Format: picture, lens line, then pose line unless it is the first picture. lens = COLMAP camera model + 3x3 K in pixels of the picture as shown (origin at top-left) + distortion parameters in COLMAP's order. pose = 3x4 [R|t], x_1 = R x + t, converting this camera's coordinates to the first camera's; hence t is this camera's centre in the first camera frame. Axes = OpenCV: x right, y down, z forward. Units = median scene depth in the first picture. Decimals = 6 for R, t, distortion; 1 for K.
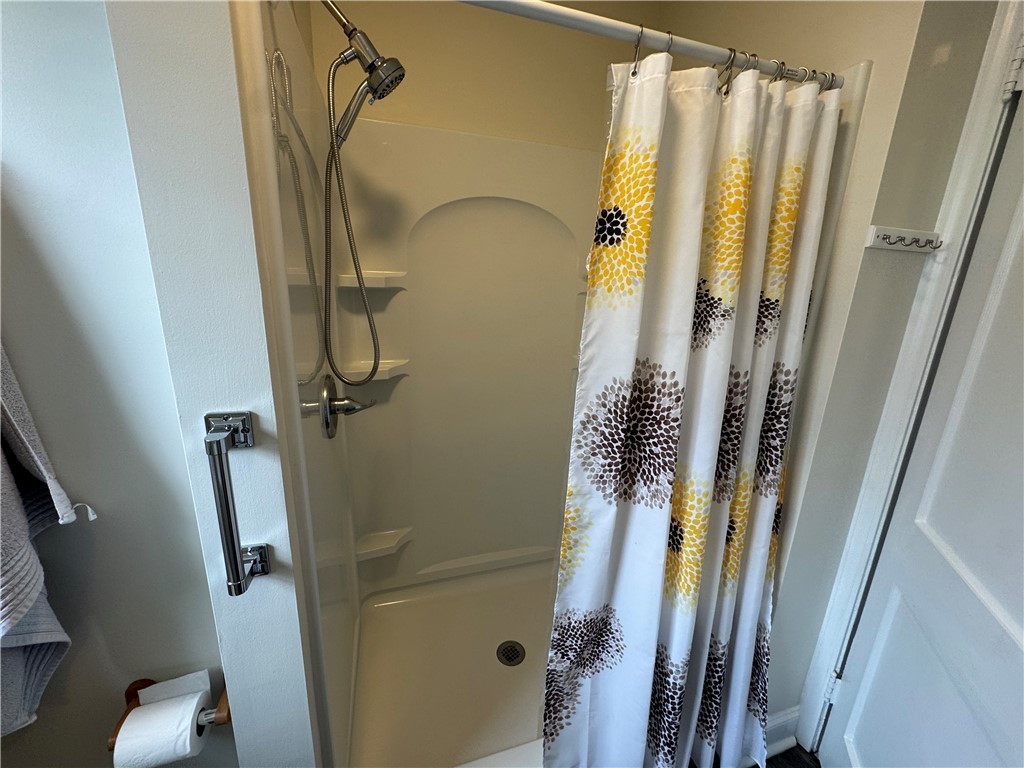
lens RADIAL K [[406.2, 0, 512.4], [0, 406.2, 382.9], [0, 0, 1]] dist [-0.002689, 0.000934]
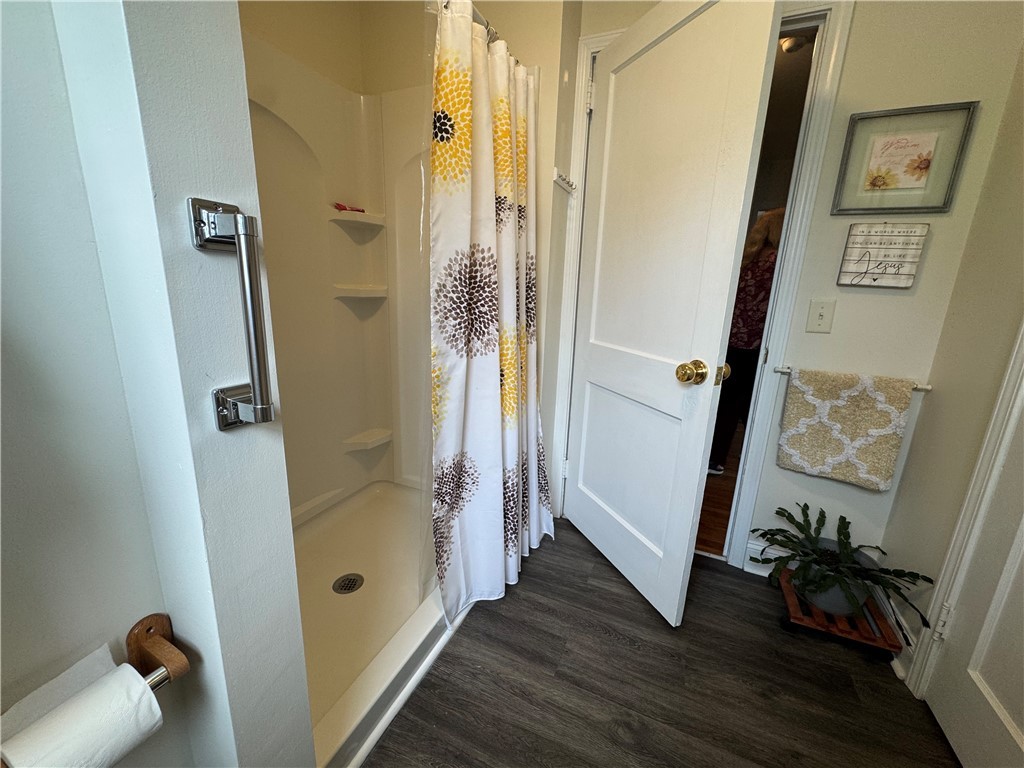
lens RADIAL K [[406.2, 0, 511.9], [0, 406.2, 380.8], [0, 0, 1]] dist [-0.002689, 0.000934]
pose [[0.663631, -0.187849, 0.724090, -0.630252], [0.180431, 0.979574, 0.088763, 0.302575], [-0.725974, 0.071743, 0.683970, 0.016733]]
